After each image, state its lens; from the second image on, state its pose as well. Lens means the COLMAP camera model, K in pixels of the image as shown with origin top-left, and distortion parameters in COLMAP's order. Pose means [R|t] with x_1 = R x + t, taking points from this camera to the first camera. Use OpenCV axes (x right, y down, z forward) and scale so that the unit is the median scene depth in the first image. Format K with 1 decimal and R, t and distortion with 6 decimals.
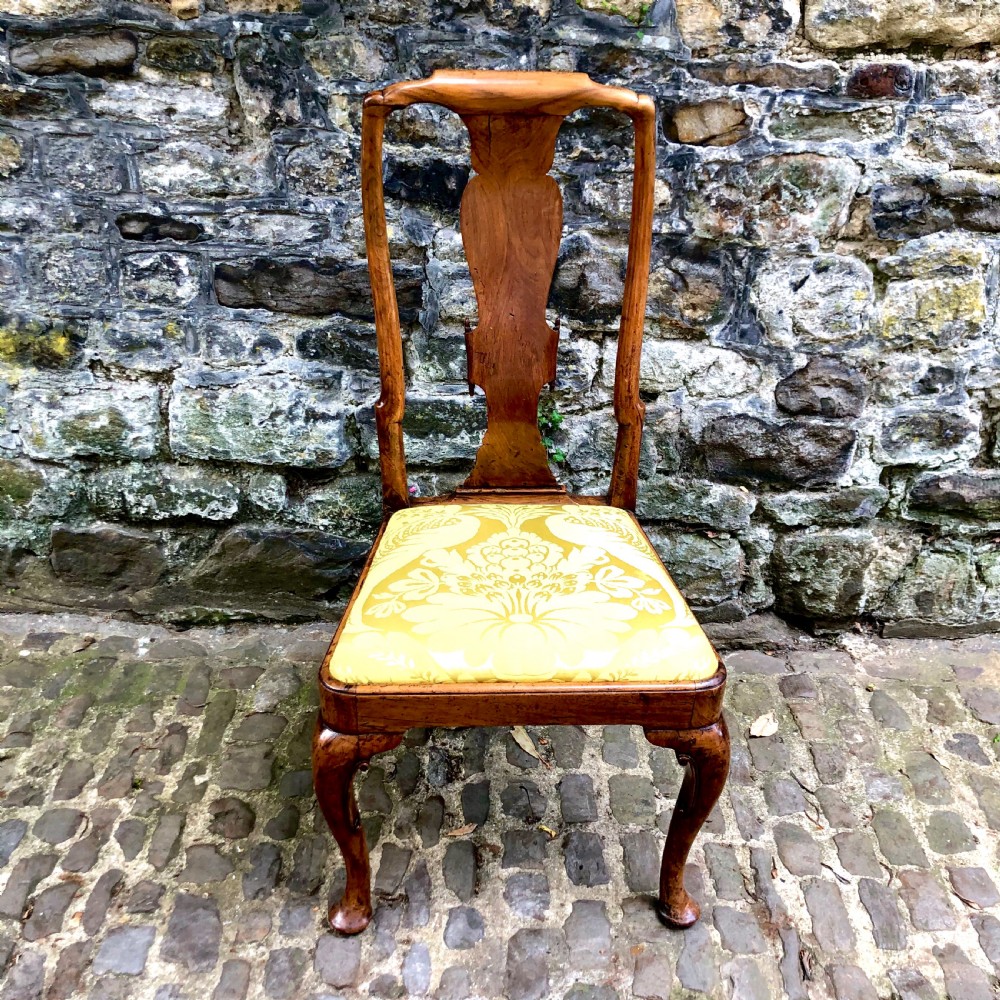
lens RADIAL K [[1102.6, 0, 514.3], [0, 1102.6, 501.1], [0, 0, 1]] dist [0.010579, 0.000000]
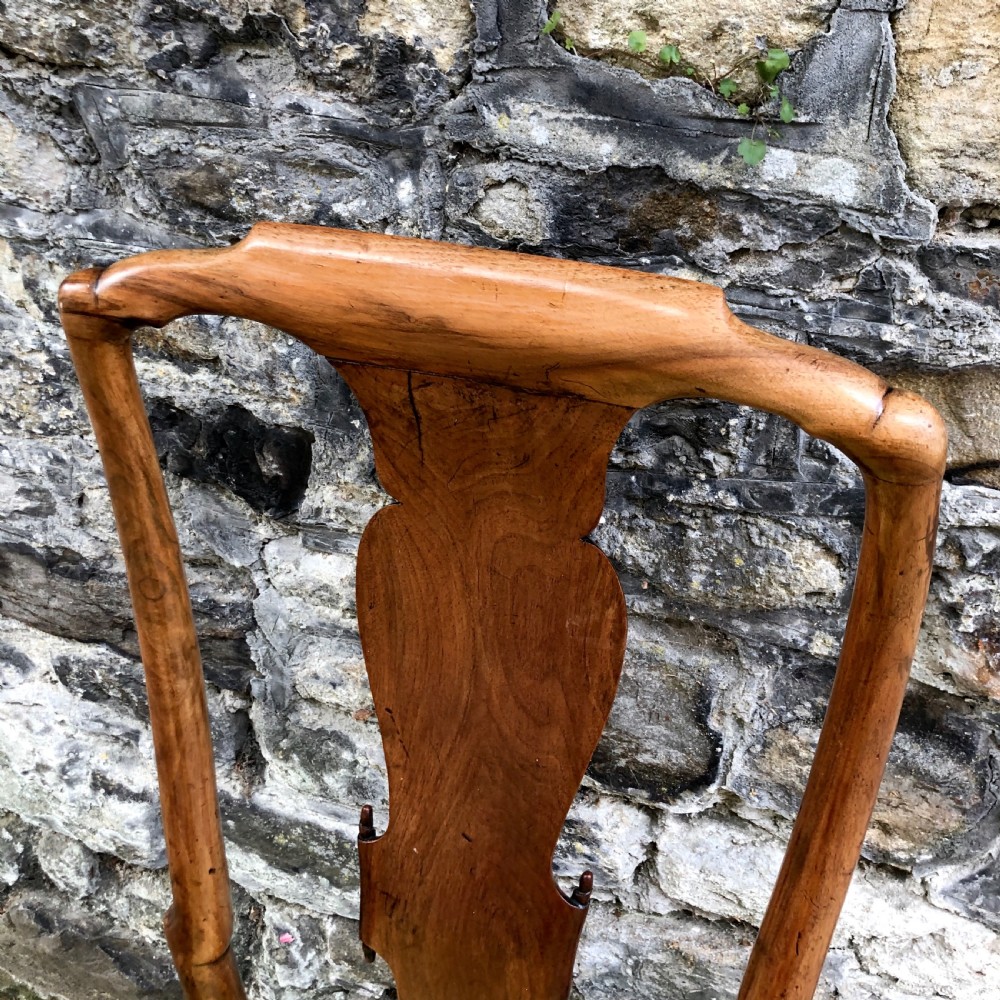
lens RADIAL K [[1102.6, 0, 503.8], [0, 1102.6, 499.1], [0, 0, 1]] dist [0.010579, 0.000000]
pose [[0.943372, 0.155999, -0.292768, 0.133806], [-0.123692, 0.984300, 0.125909, -0.318377], [0.307814, -0.082565, 0.947857, 0.616750]]
